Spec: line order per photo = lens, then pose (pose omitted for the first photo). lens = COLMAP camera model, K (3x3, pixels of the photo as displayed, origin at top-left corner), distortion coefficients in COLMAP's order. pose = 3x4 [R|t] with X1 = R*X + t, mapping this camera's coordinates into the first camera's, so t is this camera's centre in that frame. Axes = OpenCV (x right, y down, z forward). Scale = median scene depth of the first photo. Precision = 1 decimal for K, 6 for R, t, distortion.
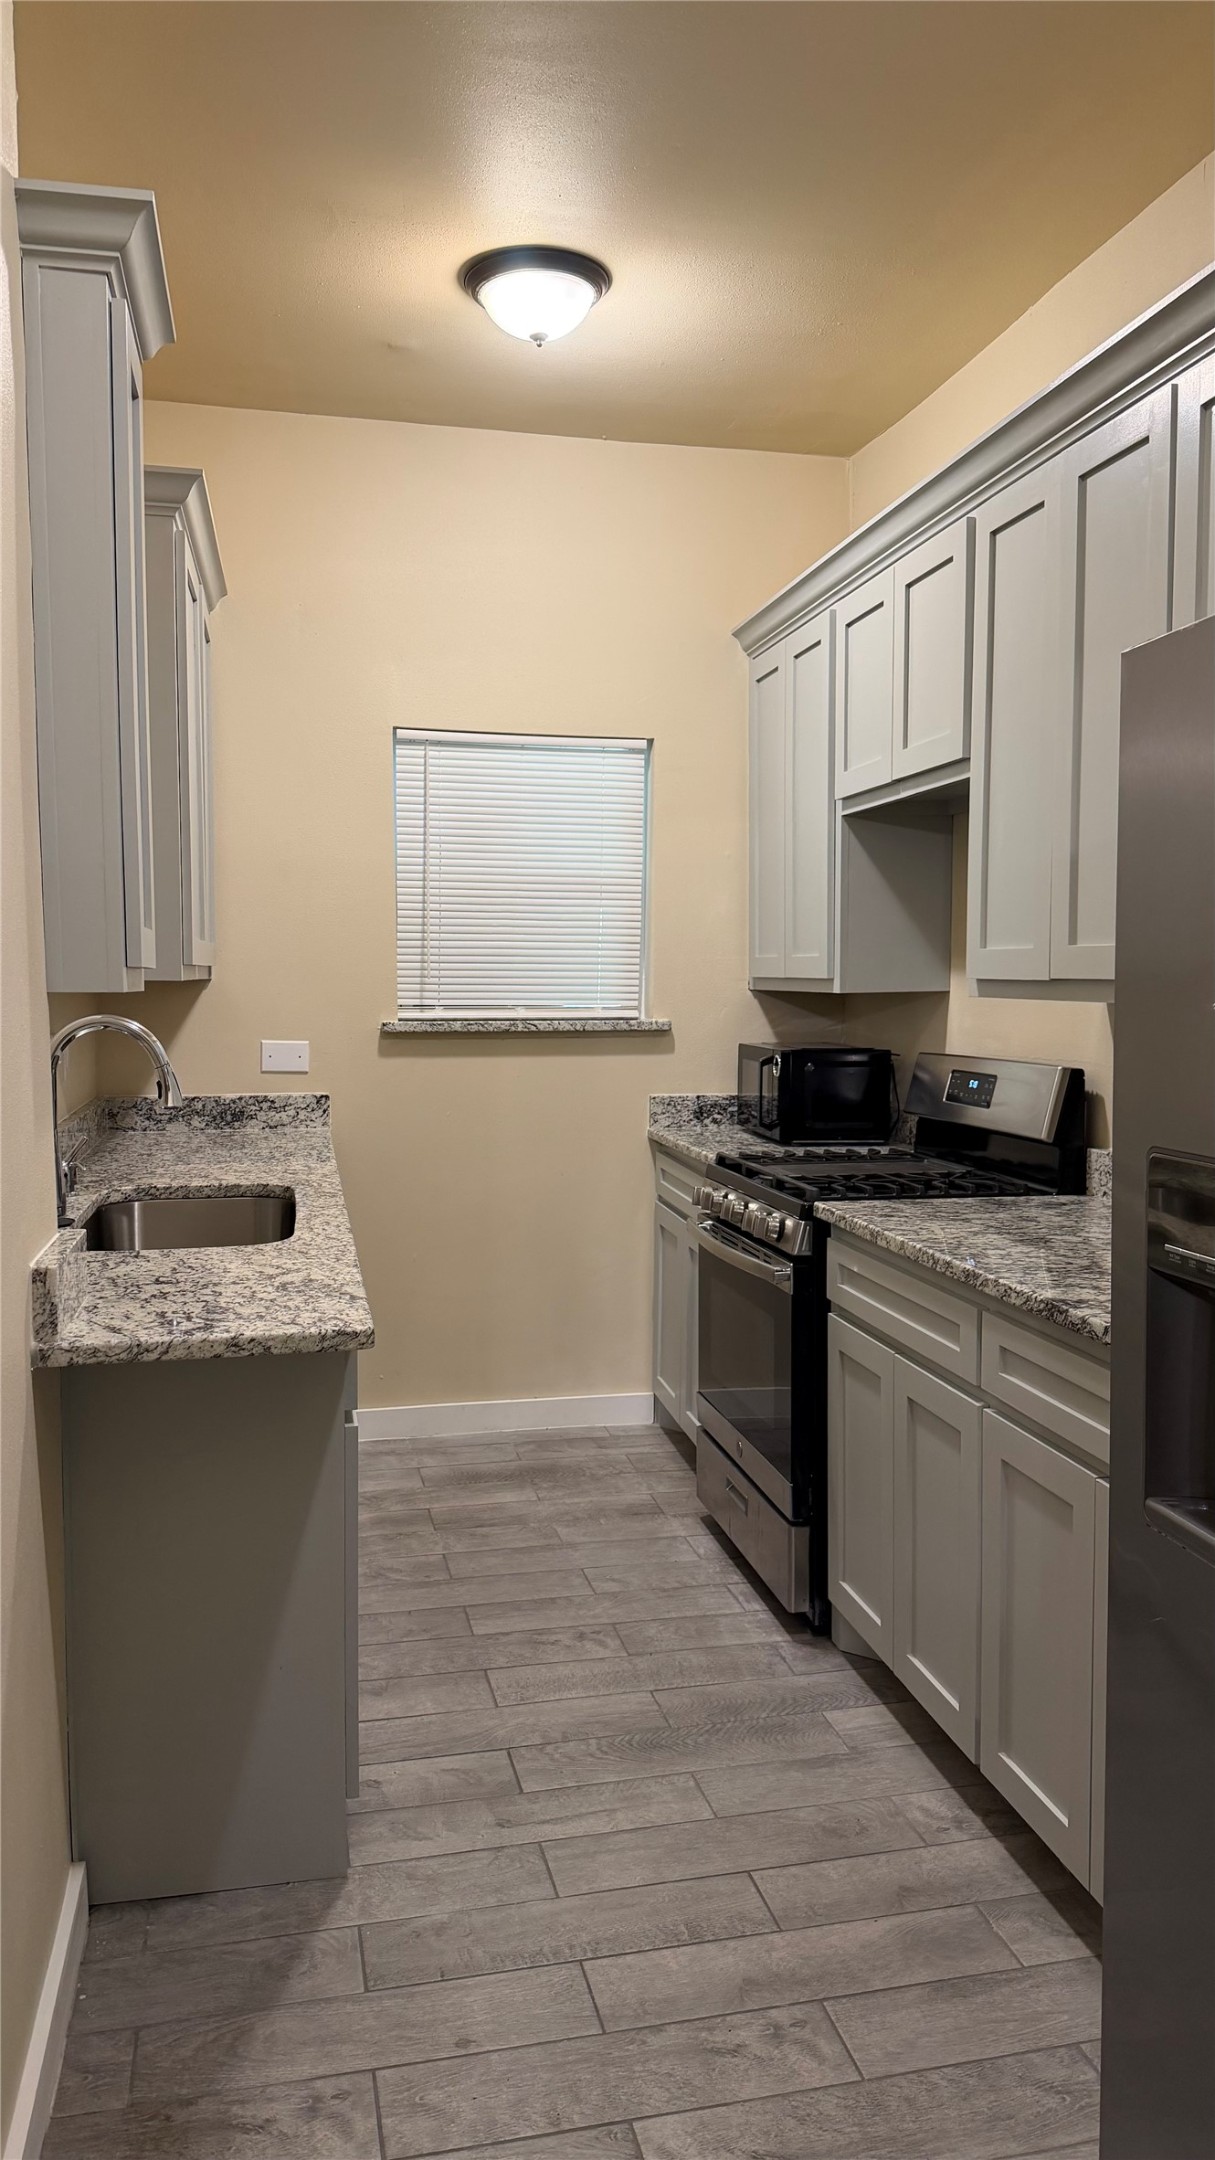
lens RADIAL K [[1512.6, 0, 595.6], [0, 1512.6, 1080.5], [0, 0, 1]] dist [0.178497, -0.378656]
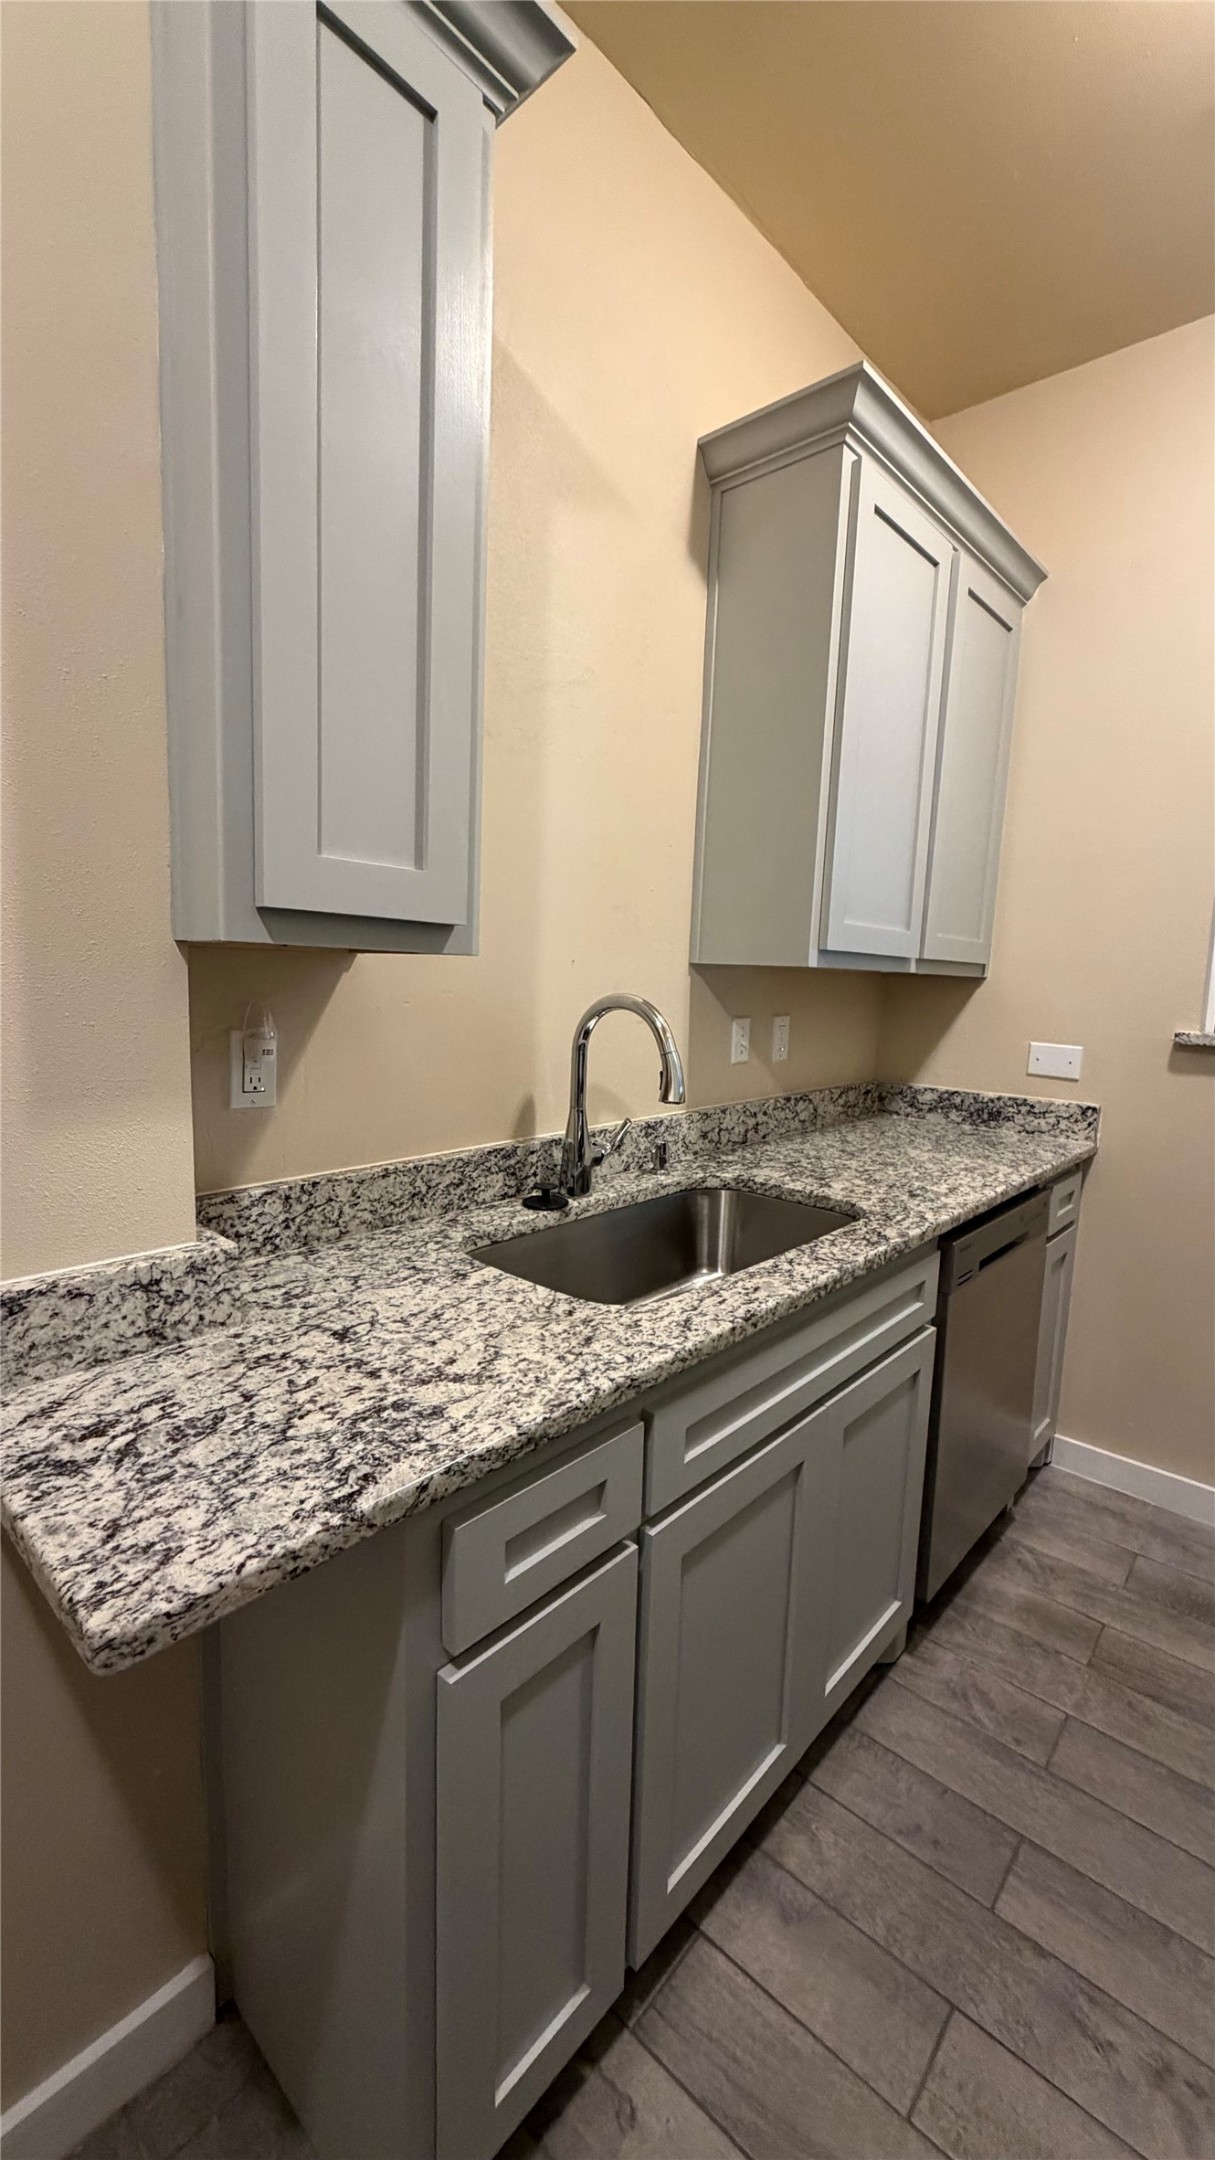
lens RADIAL K [[856.2, 0, 607.5], [0, 856.2, 1080.0], [0, 0, 1]] dist [-0.001095, -0.000198]
pose [[0.582635, 0.114847, -0.804579, 0.066541], [-0.089630, 0.993007, 0.076838, -0.020477], [0.807777, 0.027347, 0.588854, 0.472700]]
